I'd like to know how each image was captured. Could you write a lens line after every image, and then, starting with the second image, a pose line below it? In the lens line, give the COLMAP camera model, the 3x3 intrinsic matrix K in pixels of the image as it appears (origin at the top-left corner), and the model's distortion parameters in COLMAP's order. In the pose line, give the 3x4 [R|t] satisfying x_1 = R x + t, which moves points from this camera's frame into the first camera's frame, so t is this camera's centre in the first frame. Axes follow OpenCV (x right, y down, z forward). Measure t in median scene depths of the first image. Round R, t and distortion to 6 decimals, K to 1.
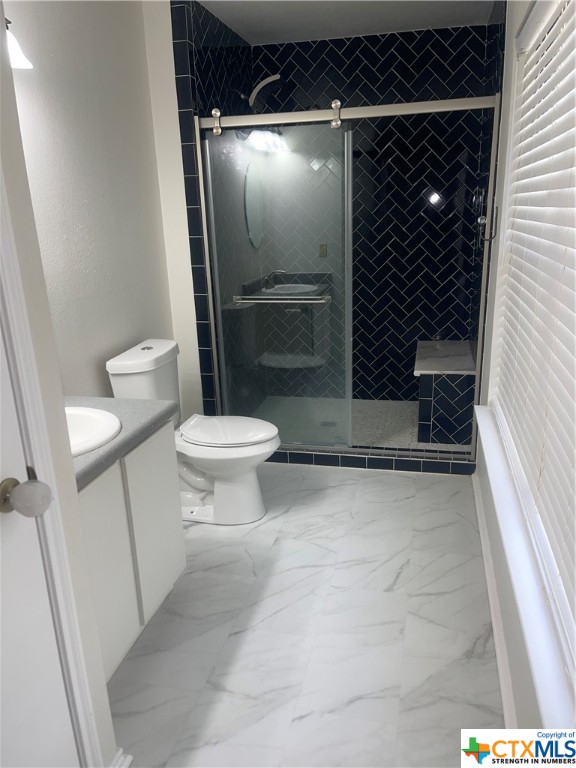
lens RADIAL K [[580.7, 0, 289.4], [0, 580.7, 384.5], [0, 0, 1]] dist [0.047565, -0.071886]
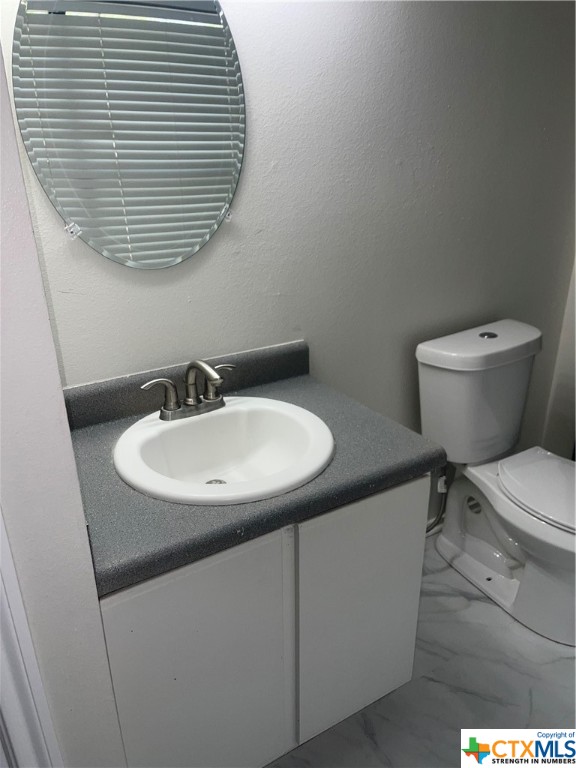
lens RADIAL K [[580.7, 0, 288.6], [0, 580.7, 388.3], [0, 0, 1]] dist [0.047565, -0.071886]
pose [[0.706786, 0.275855, -0.651427, 0.058701], [-0.196562, 0.961158, 0.193749, -0.094687], [0.679571, -0.008893, 0.733556, 0.352886]]
